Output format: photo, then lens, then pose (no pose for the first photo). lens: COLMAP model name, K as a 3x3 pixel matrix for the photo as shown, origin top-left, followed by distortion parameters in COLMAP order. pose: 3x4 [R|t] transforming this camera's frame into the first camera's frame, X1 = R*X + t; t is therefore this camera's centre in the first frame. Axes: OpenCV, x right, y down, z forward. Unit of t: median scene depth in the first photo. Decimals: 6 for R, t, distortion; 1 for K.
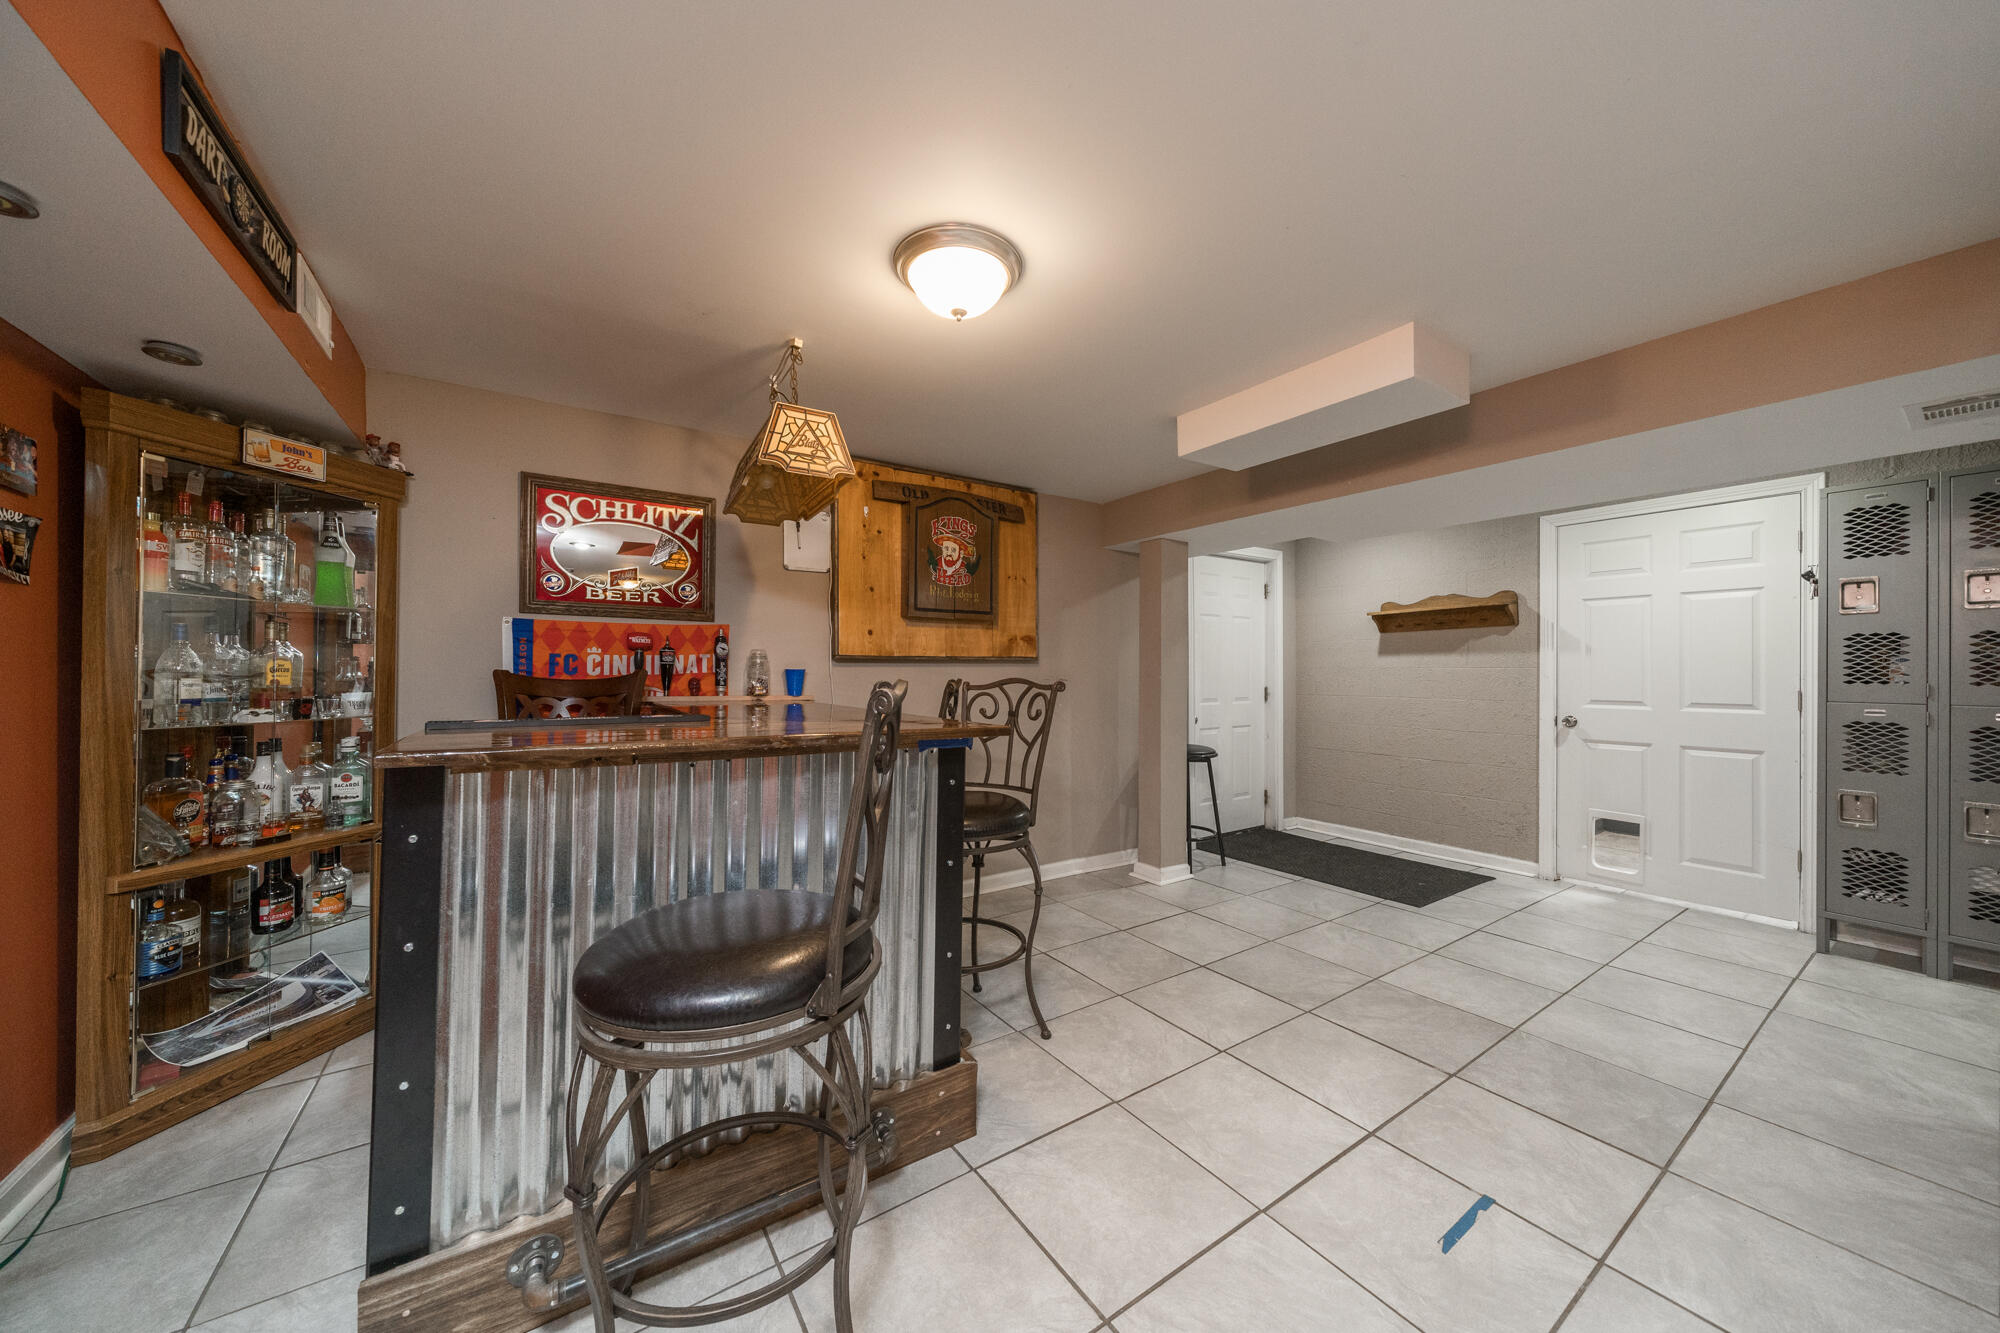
lens RADIAL K [[679.6, 0, 1002.9], [0, 679.6, 666.8], [0, 0, 1]] dist [0.000683, 0.000024]
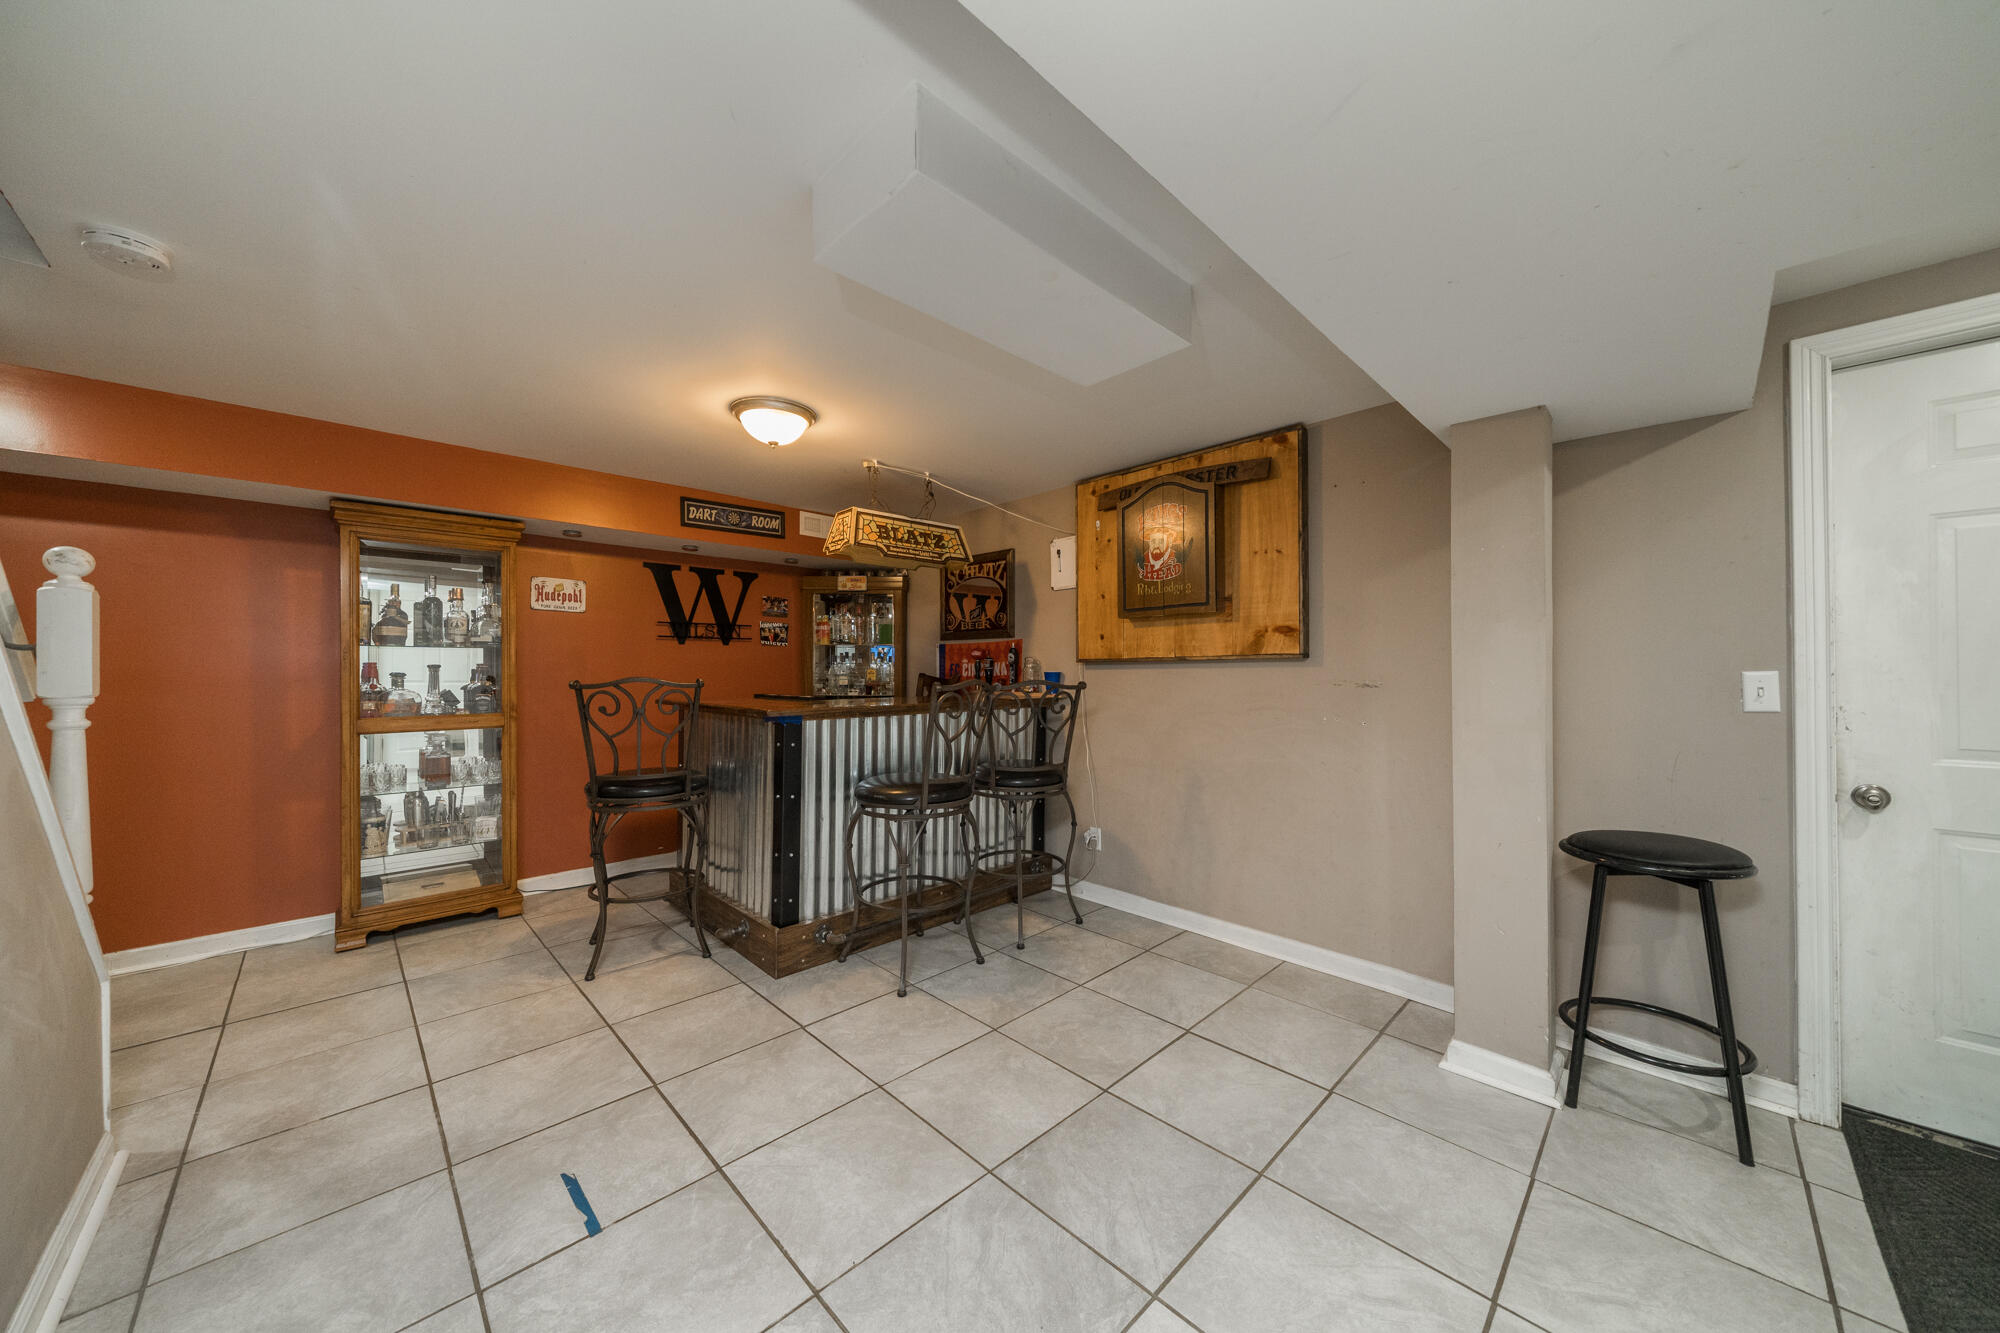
lens RADIAL K [[679.6, 0, 1005.8], [0, 679.6, 669.0], [0, 0, 1]] dist [0.000683, 0.000024]
pose [[0.185638, -0.009053, -0.982576, 0.935557], [0.005872, 0.999950, -0.008104, 0.008017], [0.982601, -0.004265, 0.185682, 0.740824]]
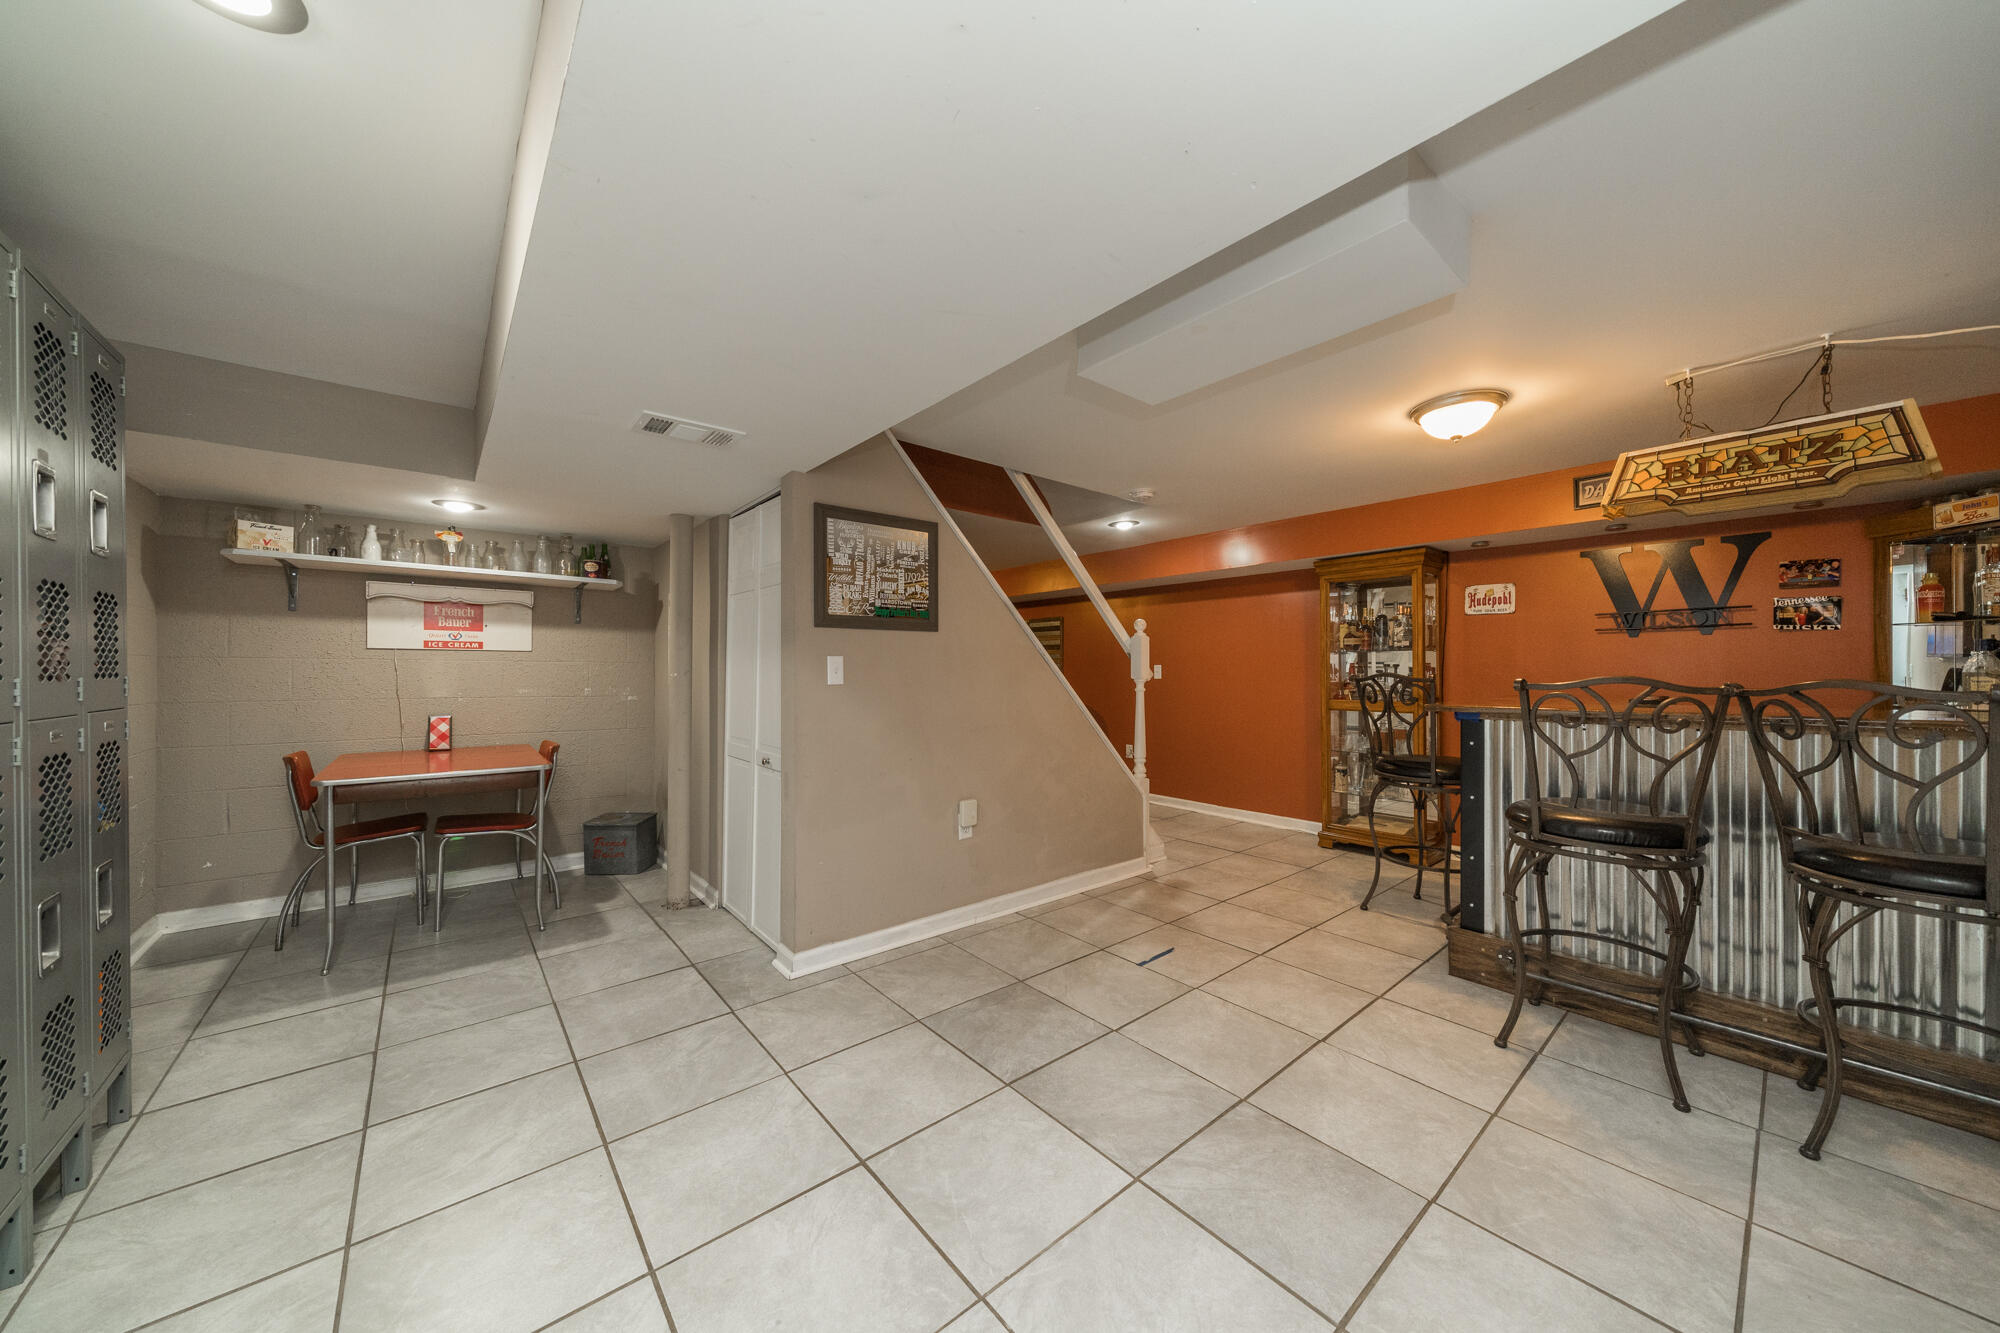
lens RADIAL K [[679.6, 0, 998.1], [0, 679.6, 670.2], [0, 0, 1]] dist [0.000683, 0.000024]
pose [[-0.995181, -0.005790, -0.097884, 0.672878], [-0.004951, 0.999949, -0.008810, 0.017087], [0.097930, -0.008283, -0.995159, 1.460624]]
